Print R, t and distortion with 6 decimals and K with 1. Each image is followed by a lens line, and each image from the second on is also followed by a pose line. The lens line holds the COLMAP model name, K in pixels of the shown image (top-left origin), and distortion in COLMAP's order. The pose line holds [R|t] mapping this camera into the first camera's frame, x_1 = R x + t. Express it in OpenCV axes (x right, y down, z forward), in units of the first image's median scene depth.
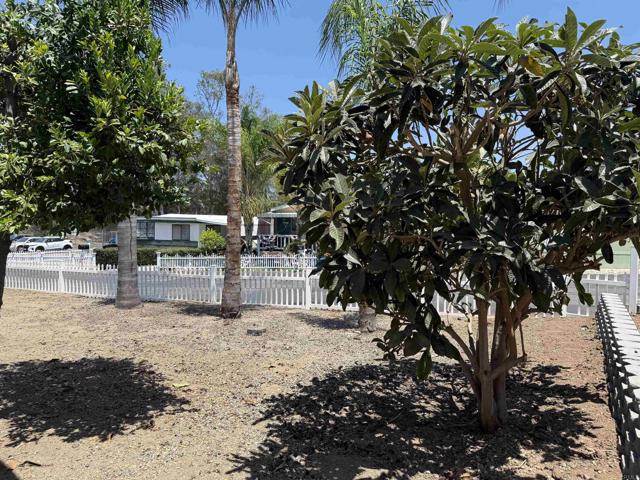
lens RADIAL K [[454.3, 0, 316.2], [0, 454.3, 241.2], [0, 0, 1]] dist [0.039495, -0.037967]
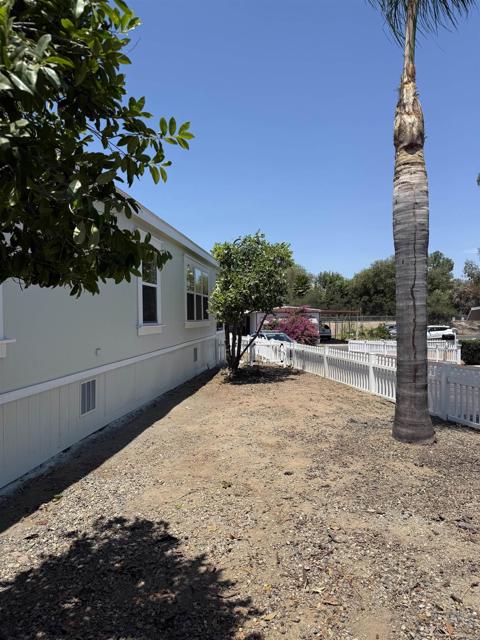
lens RADIAL K [[454.3, 0, 242.5], [0, 454.3, 316.5], [0, 0, 1]] dist [0.039495, -0.037967]
pose [[0.578160, -0.001073, -0.815923, -0.077179], [-0.025314, 0.999494, -0.019252, -0.001742], [0.815531, 0.031785, 0.577841, 0.805003]]
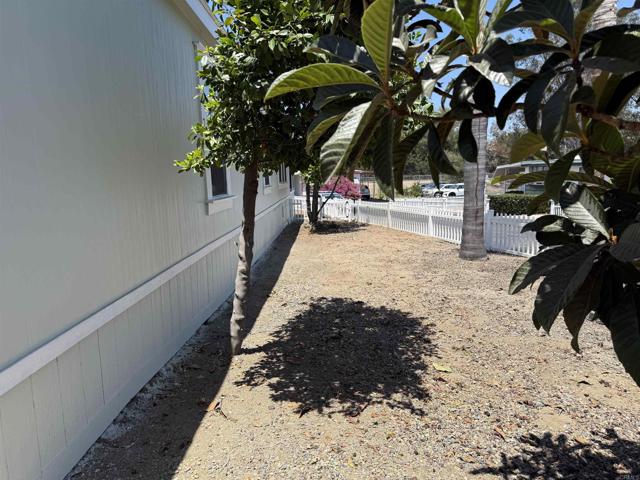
lens RADIAL K [[454.3, 0, 318.8], [0, 454.3, 240.5], [0, 0, 1]] dist [0.039495, -0.037967]
pose [[0.659271, 0.088218, -0.746713, 0.111506], [-0.002881, 0.993383, 0.114817, 0.009087], [0.751900, -0.073544, 0.655162, 0.309879]]
